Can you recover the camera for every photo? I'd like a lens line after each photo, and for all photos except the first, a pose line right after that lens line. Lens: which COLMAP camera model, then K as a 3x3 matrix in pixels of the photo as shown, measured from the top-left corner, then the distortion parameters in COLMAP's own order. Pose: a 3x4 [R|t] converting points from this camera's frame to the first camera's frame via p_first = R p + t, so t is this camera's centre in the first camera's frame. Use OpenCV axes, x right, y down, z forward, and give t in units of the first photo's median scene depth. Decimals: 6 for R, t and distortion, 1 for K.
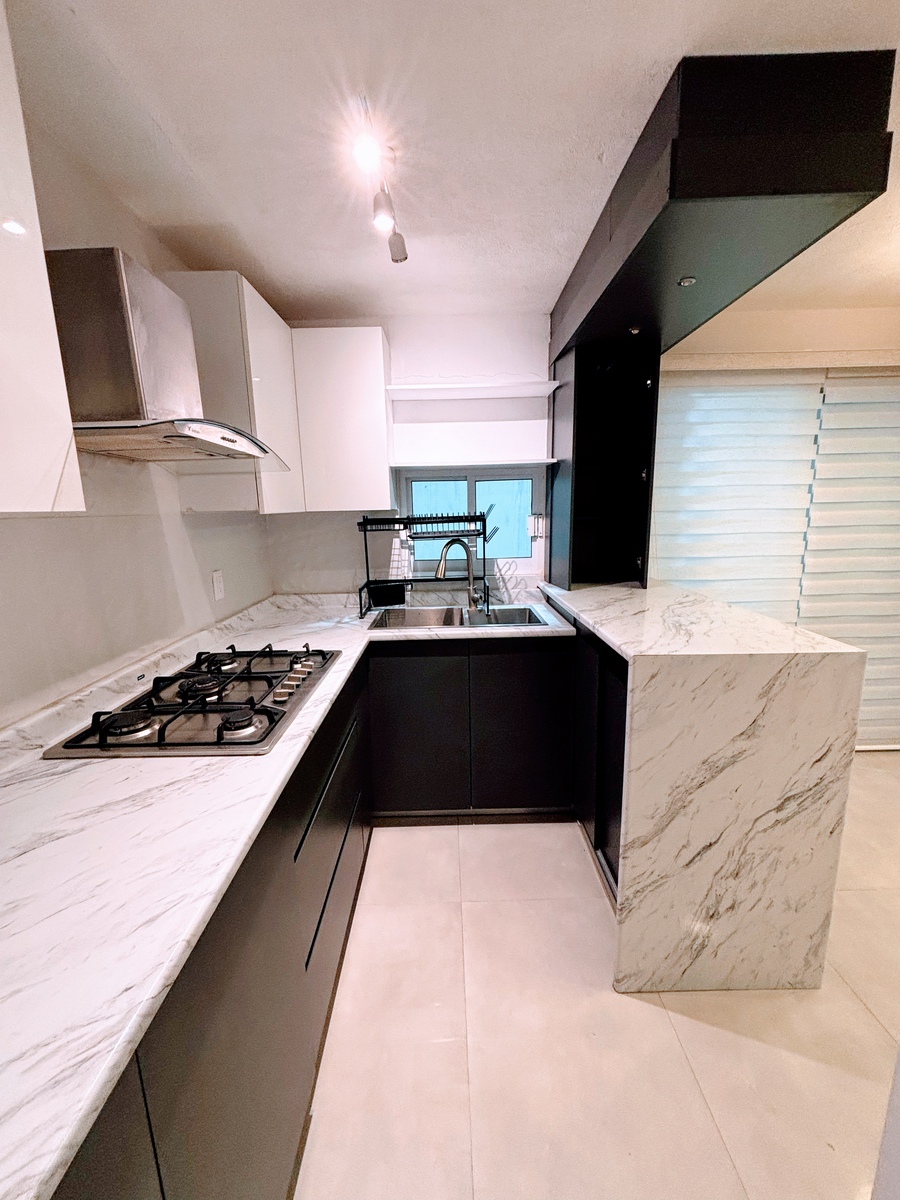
lens RADIAL K [[484.9, 0, 456.6], [0, 484.9, 599.3], [0, 0, 1]] dist [0.001109, 0.000048]
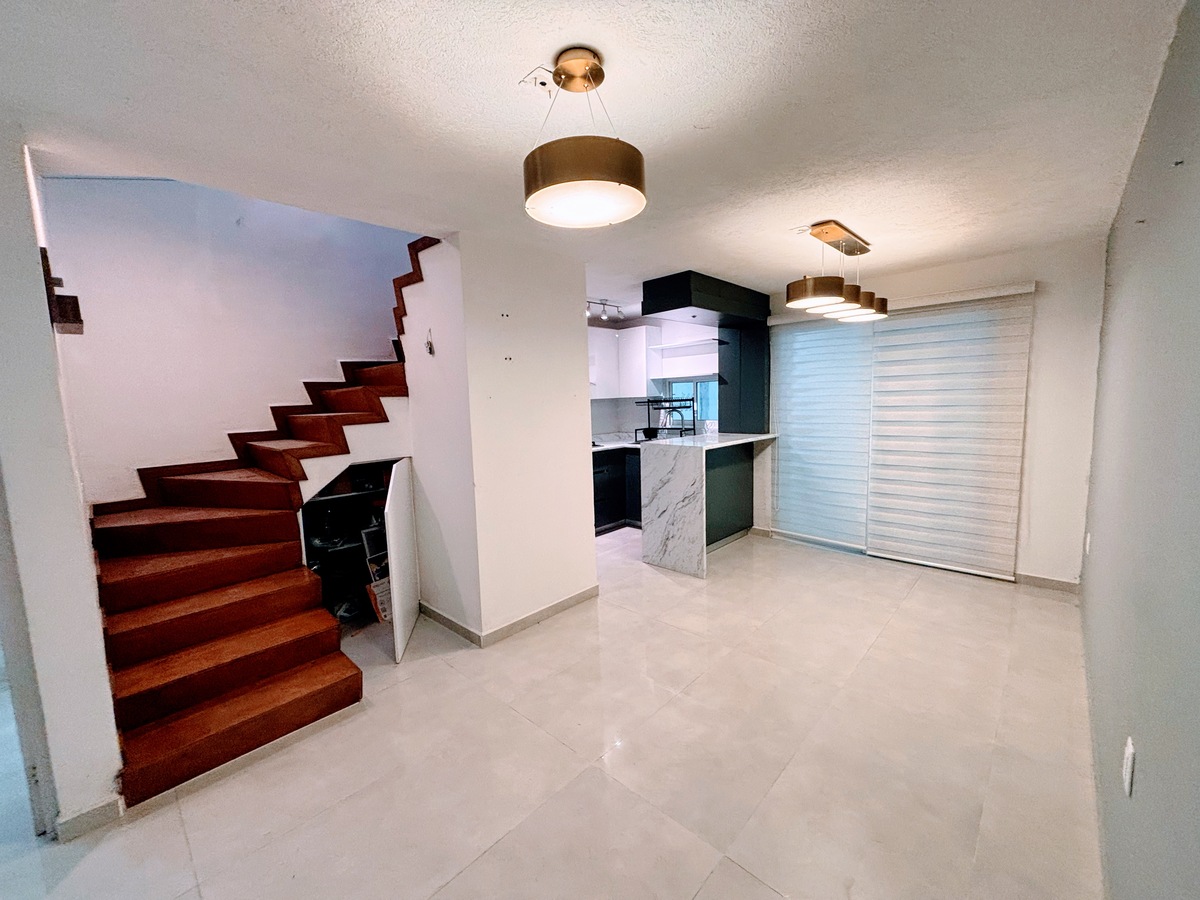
lens RADIAL K [[484.9, 0, 602.5], [0, 484.9, 450.1], [0, 0, 1]] dist [0.001109, 0.000048]
pose [[0.720584, 0.074773, -0.689324, 1.307048], [-0.113610, 0.993465, -0.010998, 0.123645], [0.683997, 0.086239, 0.724370, -0.826589]]
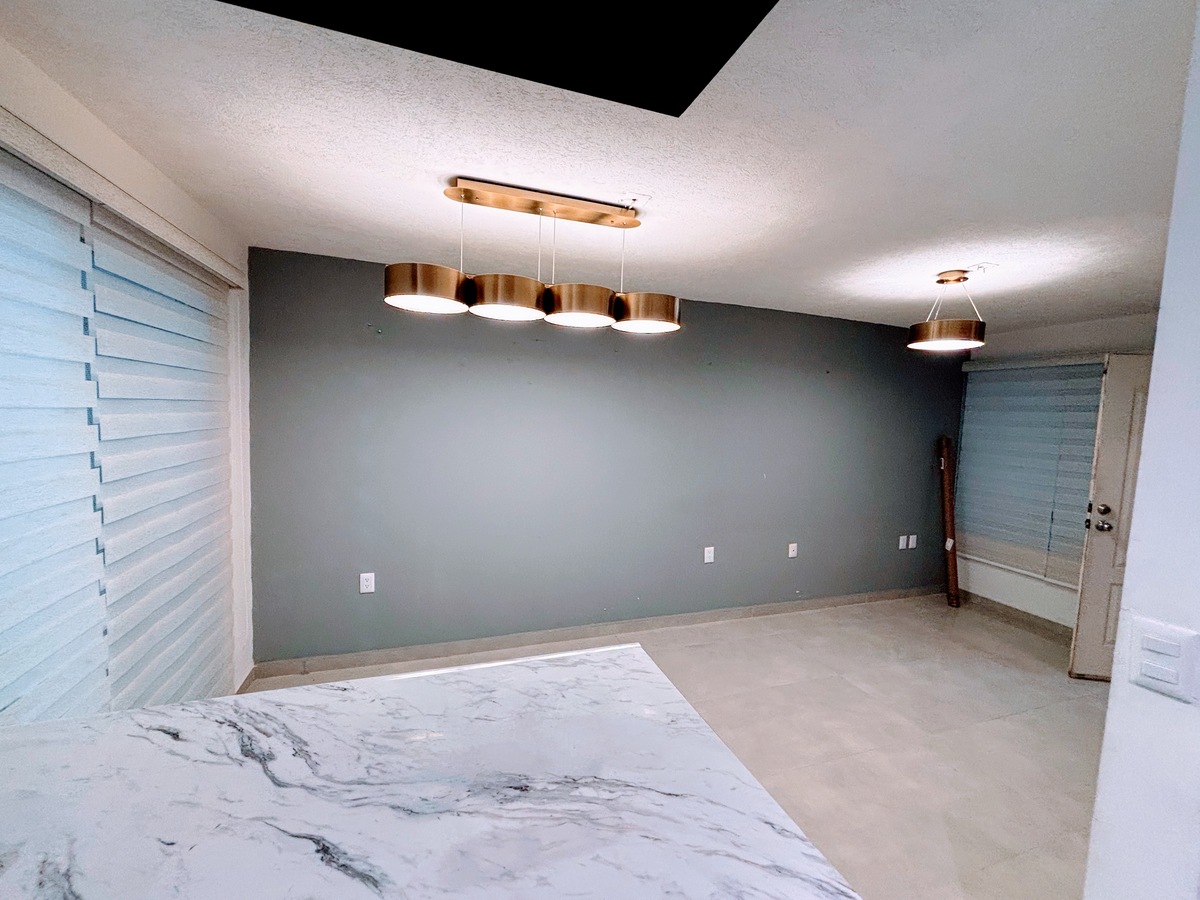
lens RADIAL K [[484.9, 0, 597.2], [0, 484.9, 450.5], [0, 0, 1]] dist [0.001109, 0.000048]
pose [[-0.303613, -0.063603, 0.950670, 0.045999], [0.149888, 0.982158, 0.113579, -0.174457], [-0.940932, 0.176978, -0.288663, 0.661752]]
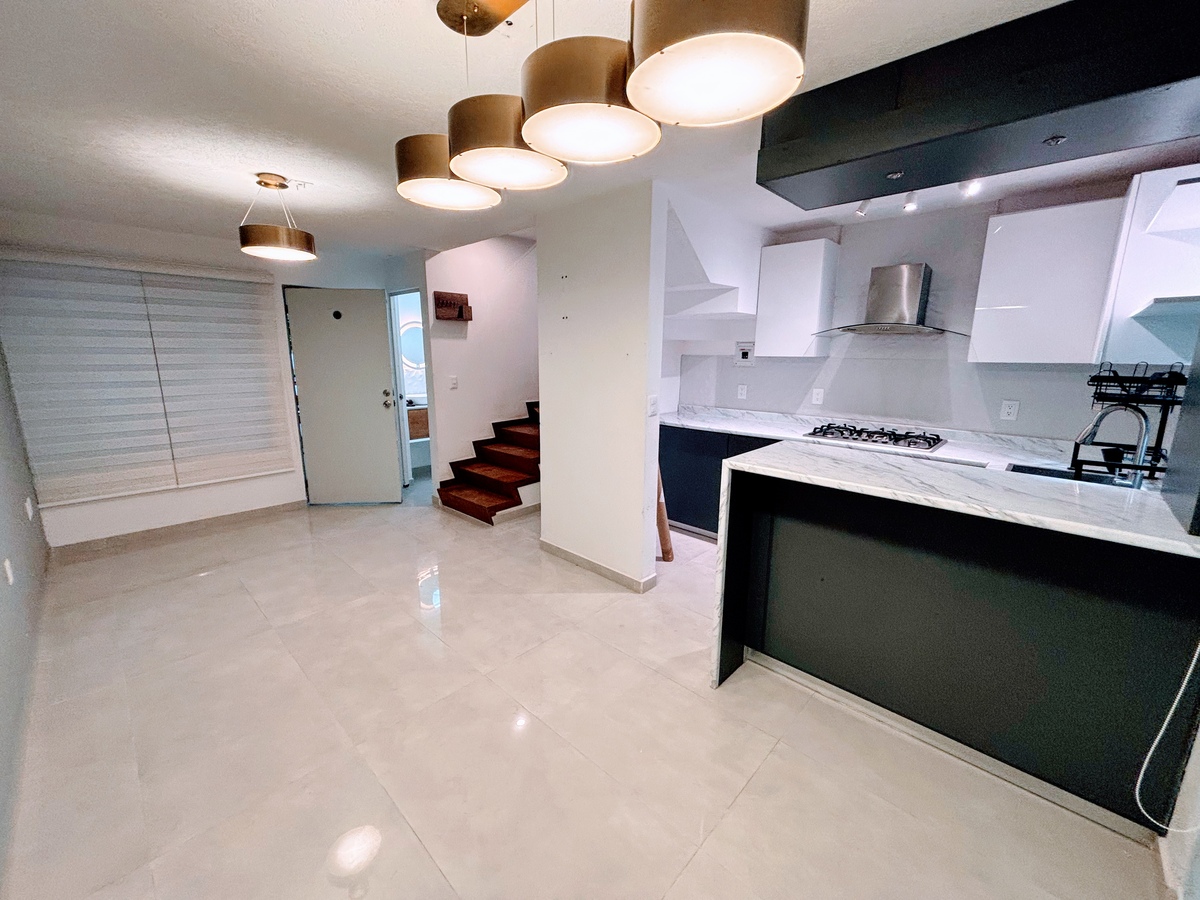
lens RADIAL K [[484.9, 0, 596.8], [0, 484.9, 449.2], [0, 0, 1]] dist [0.001109, 0.000048]
pose [[-0.701030, 0.157693, -0.695478, 1.204023], [-0.126997, 0.932050, 0.339344, -0.217818], [0.701733, 0.326214, -0.633368, 0.899394]]
